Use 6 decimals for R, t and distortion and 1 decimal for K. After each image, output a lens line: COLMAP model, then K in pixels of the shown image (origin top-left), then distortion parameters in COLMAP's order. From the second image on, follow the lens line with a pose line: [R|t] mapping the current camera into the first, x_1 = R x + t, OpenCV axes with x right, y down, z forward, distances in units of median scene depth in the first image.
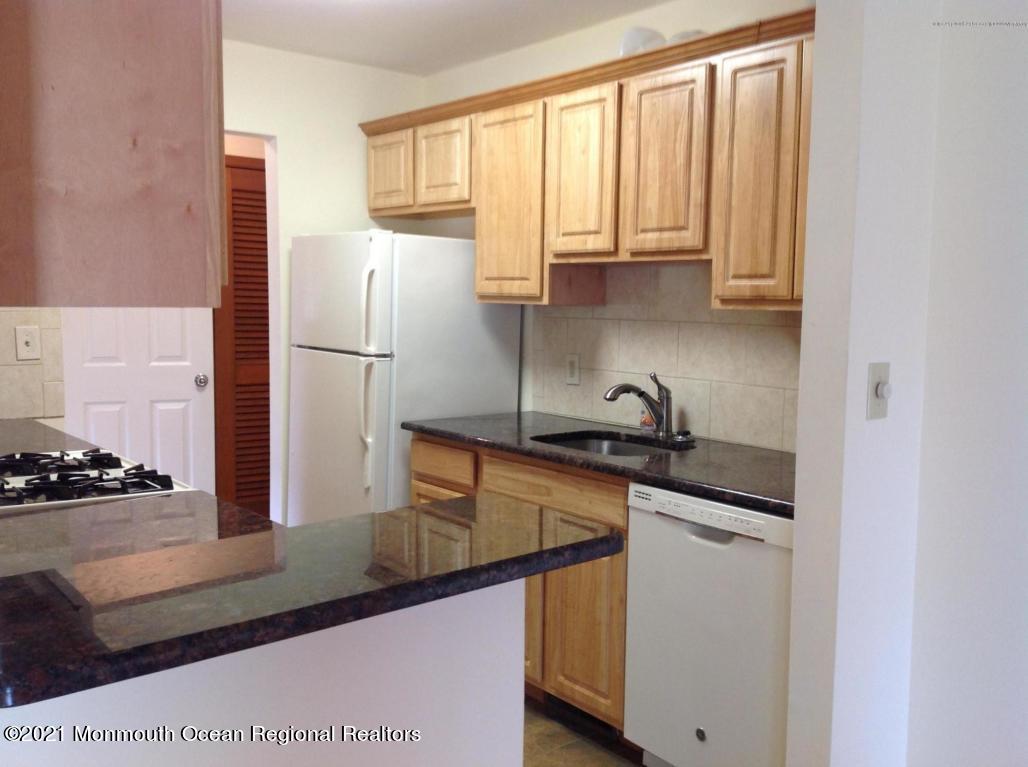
lens RADIAL K [[966.3, 0, 514.3], [0, 966.3, 384.1], [0, 0, 1]] dist [0.009853, 0.000000]
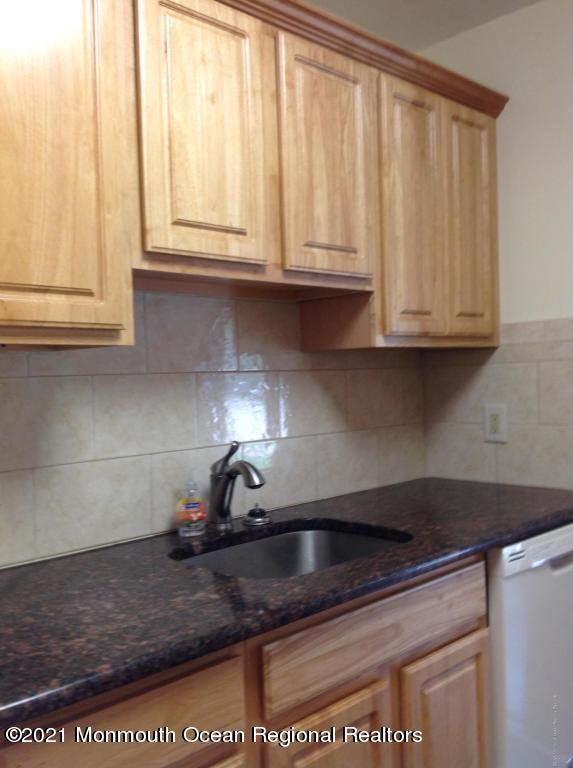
lens RADIAL K [[721.9, 0, 286.7], [0, 721.9, 384.8], [0, 0, 1]] dist [0.009853, 0.000000]
pose [[-0.110723, -0.021483, 0.993619, -0.379833], [0.121221, 0.992010, 0.034956, -0.065794], [-0.986431, 0.124318, -0.107234, 0.984683]]
